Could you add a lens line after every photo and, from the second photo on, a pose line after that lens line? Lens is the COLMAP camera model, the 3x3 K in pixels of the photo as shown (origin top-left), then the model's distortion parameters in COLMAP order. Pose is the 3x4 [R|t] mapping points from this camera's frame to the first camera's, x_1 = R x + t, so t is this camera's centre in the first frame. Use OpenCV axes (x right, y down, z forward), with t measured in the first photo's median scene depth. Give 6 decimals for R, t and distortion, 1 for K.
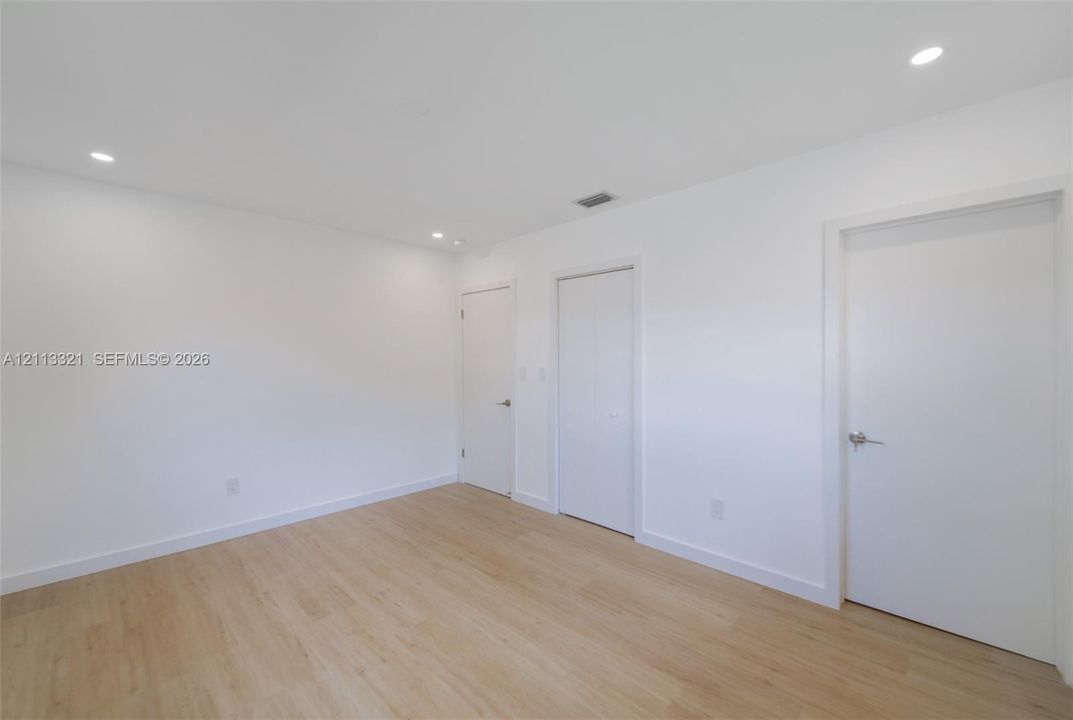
lens RADIAL K [[426.2, 0, 530.2], [0, 426.2, 354.9], [0, 0, 1]] dist [0.009374, -0.000229]
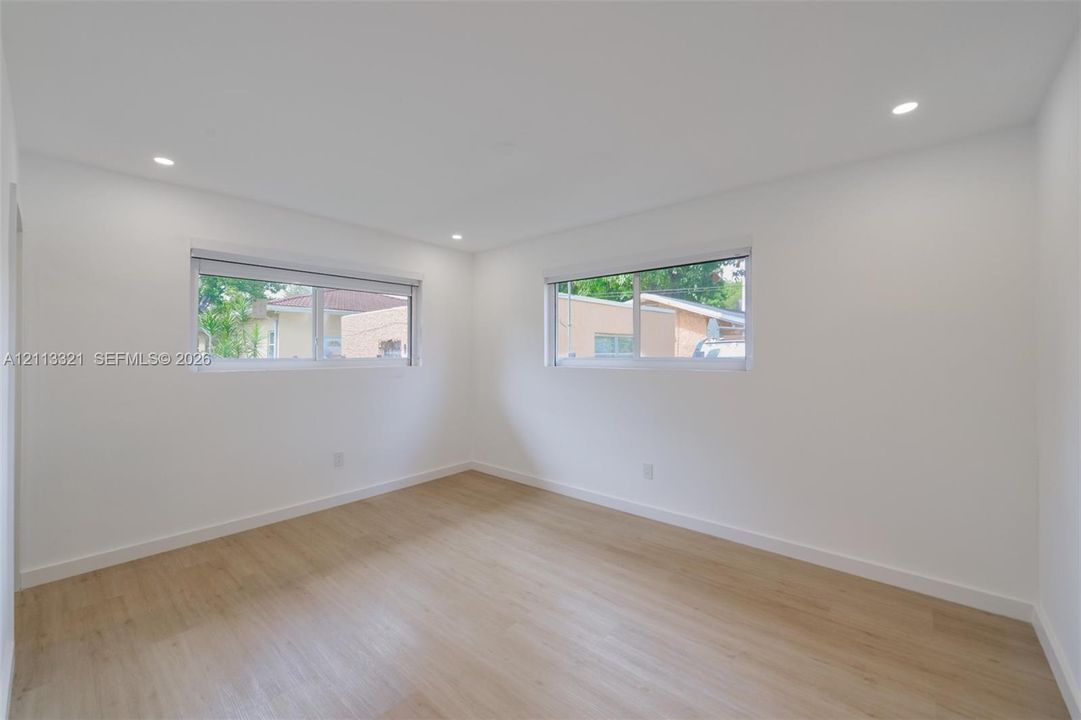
lens RADIAL K [[444.3, 0, 554.3], [0, 444.3, 357.4], [0, 0, 1]] dist [0.008746, 0.000186]
pose [[-0.996027, 0.007724, -0.088712, -0.274678], [0.007173, 0.999953, 0.006526, 0.013087], [0.088758, 0.005864, -0.996036, 2.072981]]
